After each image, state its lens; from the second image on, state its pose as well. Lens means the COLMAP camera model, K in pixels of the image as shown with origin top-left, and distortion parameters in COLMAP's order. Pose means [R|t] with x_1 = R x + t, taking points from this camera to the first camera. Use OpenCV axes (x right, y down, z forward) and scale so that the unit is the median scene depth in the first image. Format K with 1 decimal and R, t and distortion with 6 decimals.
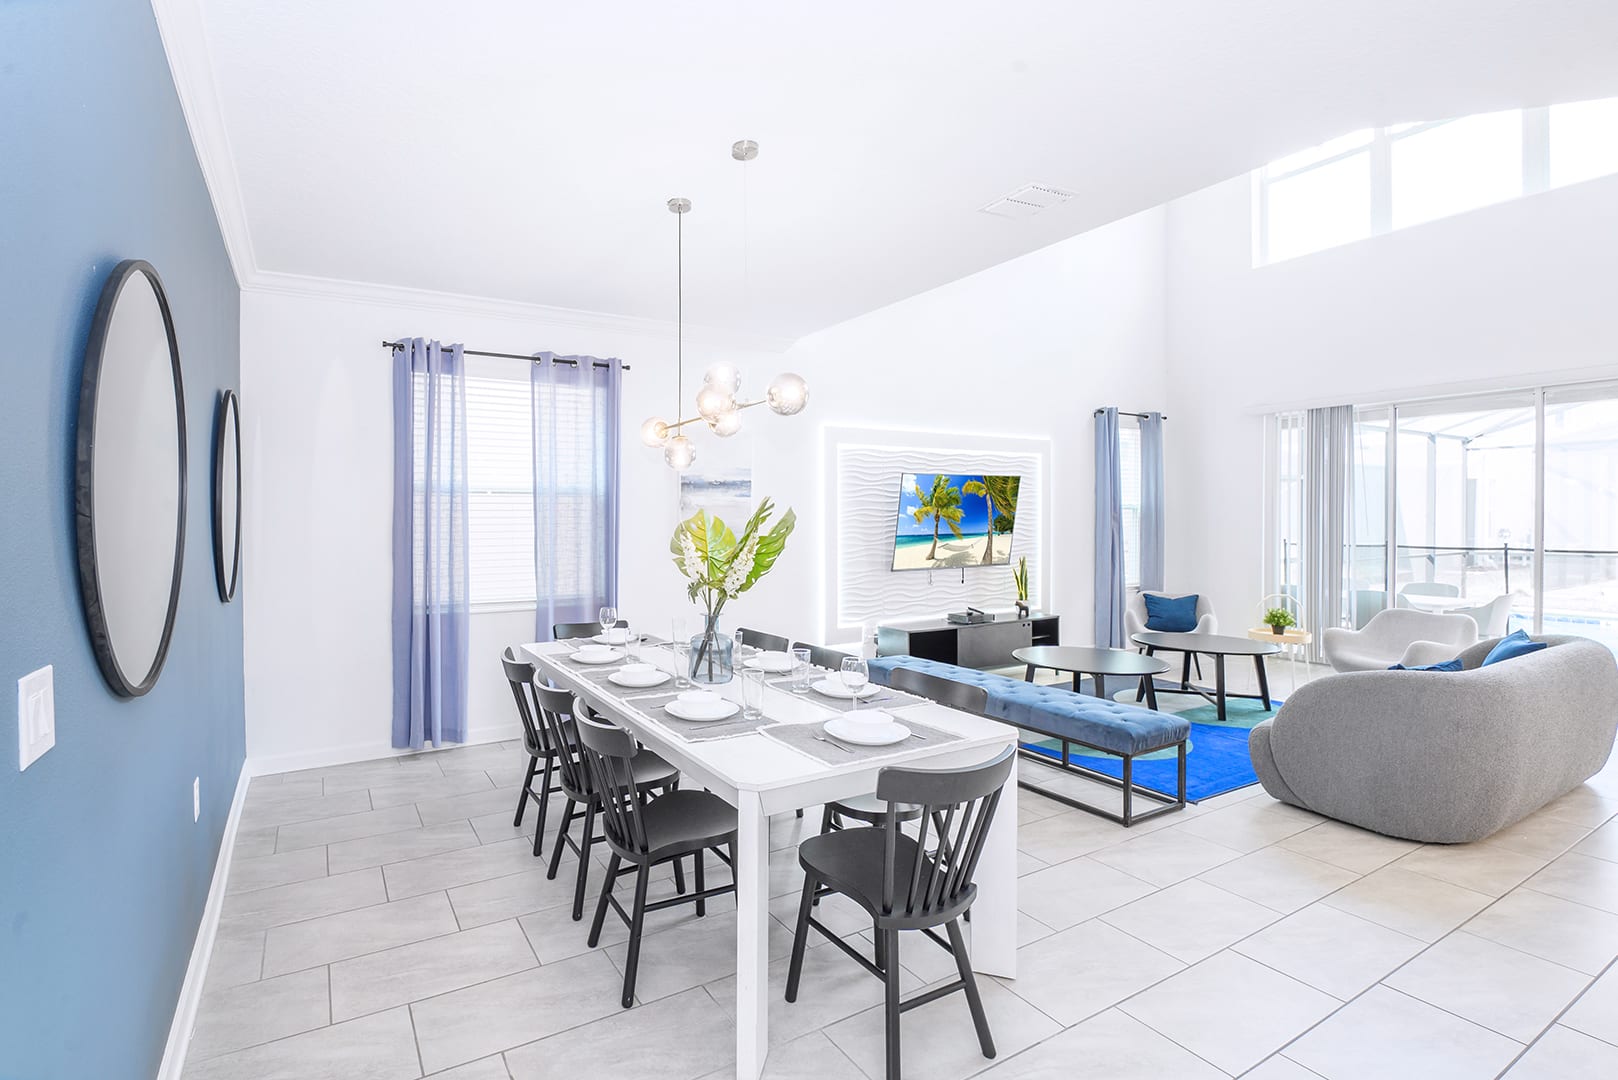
lens RADIAL K [[711.4, 0, 673.0], [0, 711.4, 532.8], [0, 0, 1]] dist [-0.002781, -0.000515]
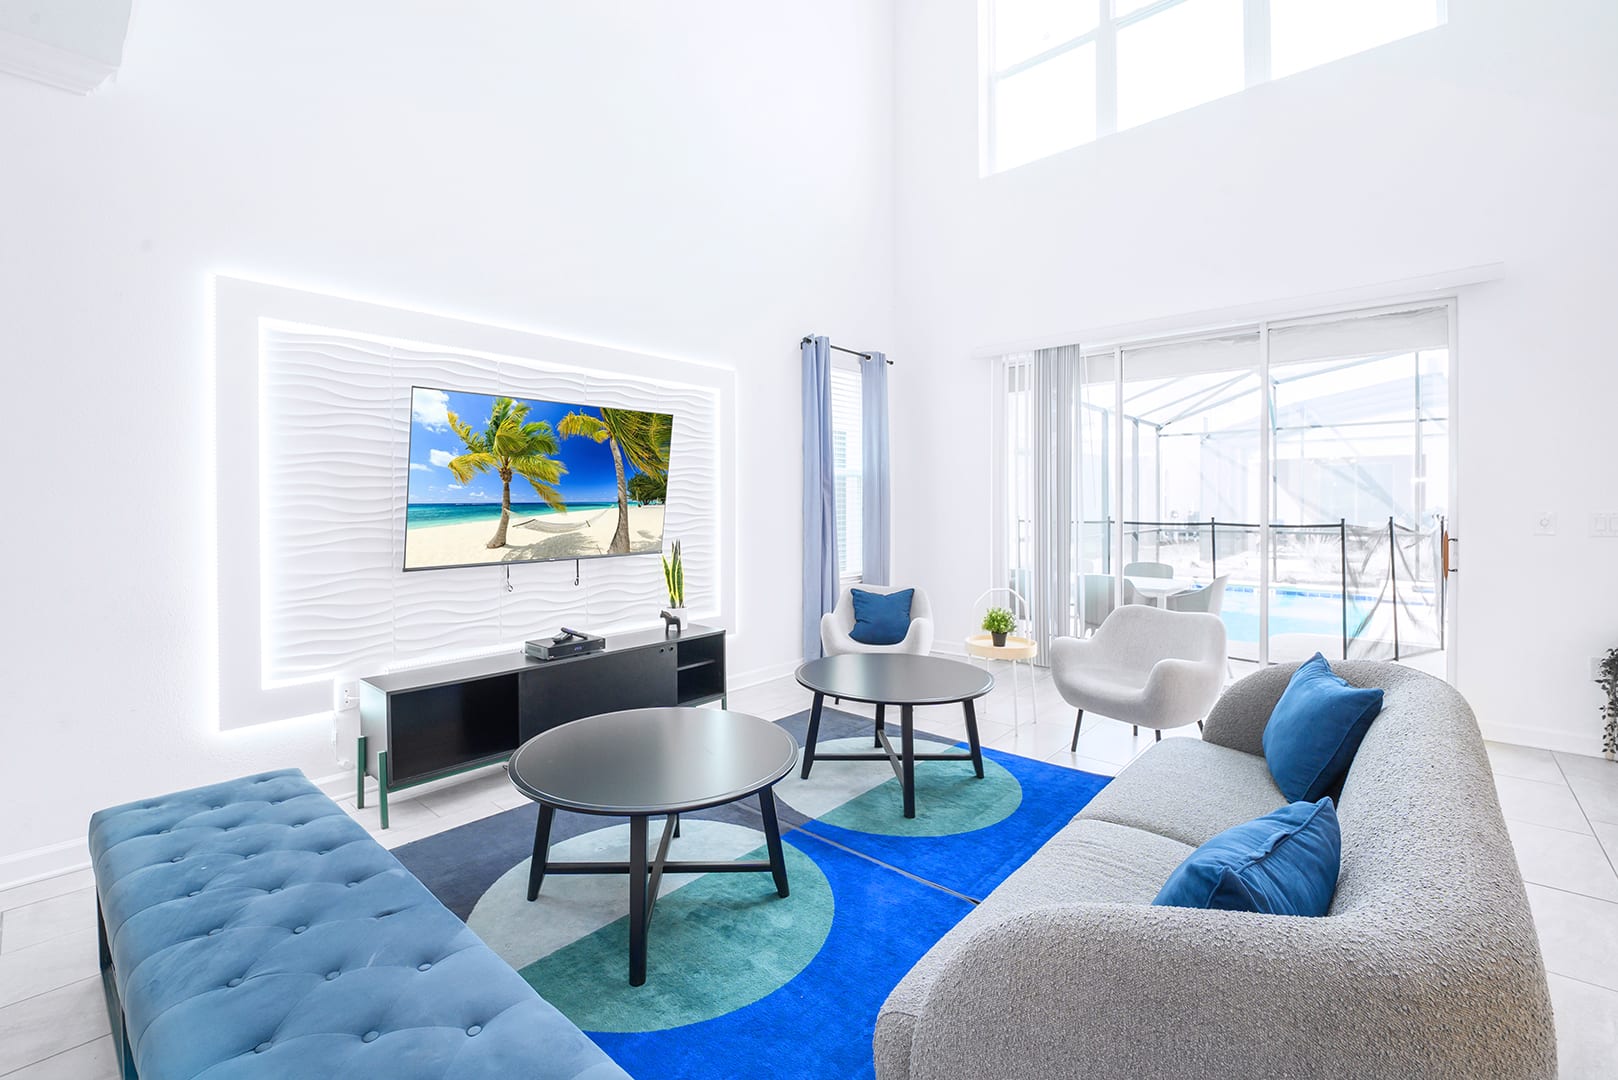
lens RADIAL K [[693.6, 0, 777.3], [0, 693.6, 512.2], [0, 0, 1]] dist [0.001588, 0.000027]
pose [[0.936531, -0.000740, 0.350584, 0.370036], [0.003584, 0.999966, -0.007464, 0.014112], [-0.350566, 0.008247, 0.936502, 0.393643]]
